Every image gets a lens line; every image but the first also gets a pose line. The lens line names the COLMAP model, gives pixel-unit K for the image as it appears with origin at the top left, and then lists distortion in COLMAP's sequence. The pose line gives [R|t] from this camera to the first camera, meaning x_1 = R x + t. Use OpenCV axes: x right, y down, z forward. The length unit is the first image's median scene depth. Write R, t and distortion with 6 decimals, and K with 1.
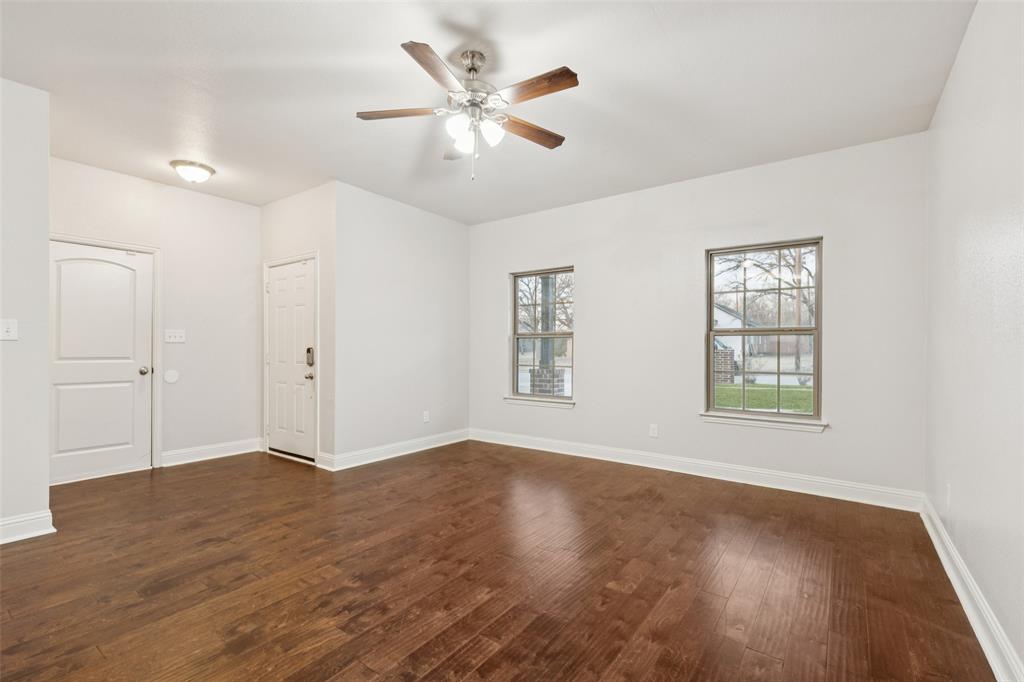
lens RADIAL K [[459.7, 0, 509.0], [0, 459.7, 348.6], [0, 0, 1]] dist [0.010003, -0.000884]
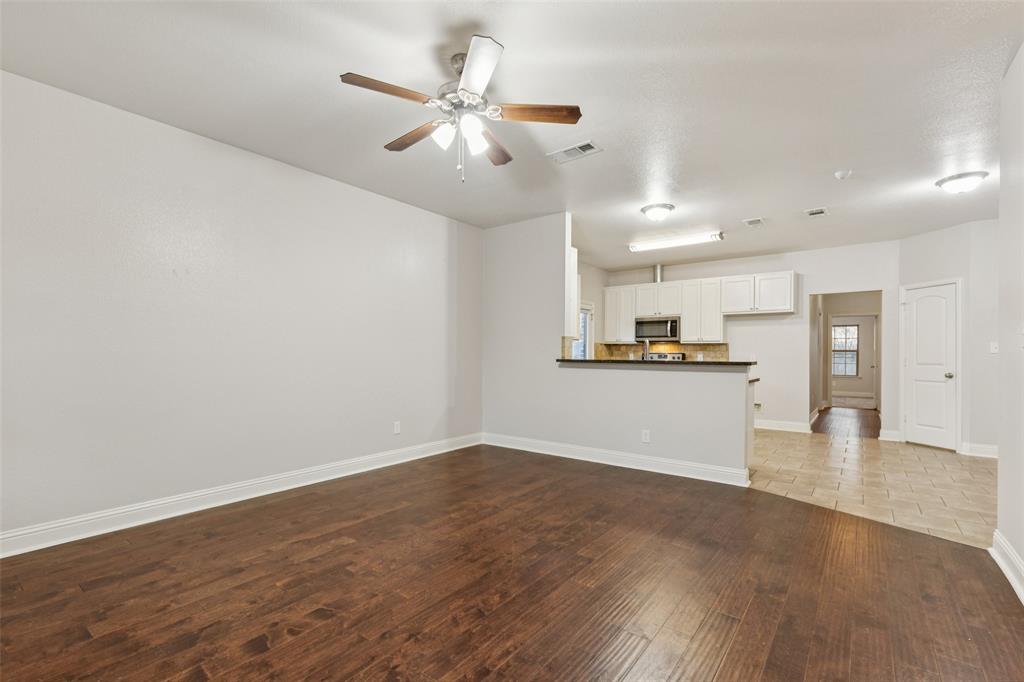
lens RADIAL K [[459.7, 0, 509.0], [0, 459.7, 348.6], [0, 0, 1]] dist [0.010003, -0.000884]
pose [[-0.999646, -0.008401, 0.025229, -0.205560], [-0.008617, 0.999927, -0.008469, -0.000507], [-0.025156, -0.008683, -0.999646, 1.986889]]
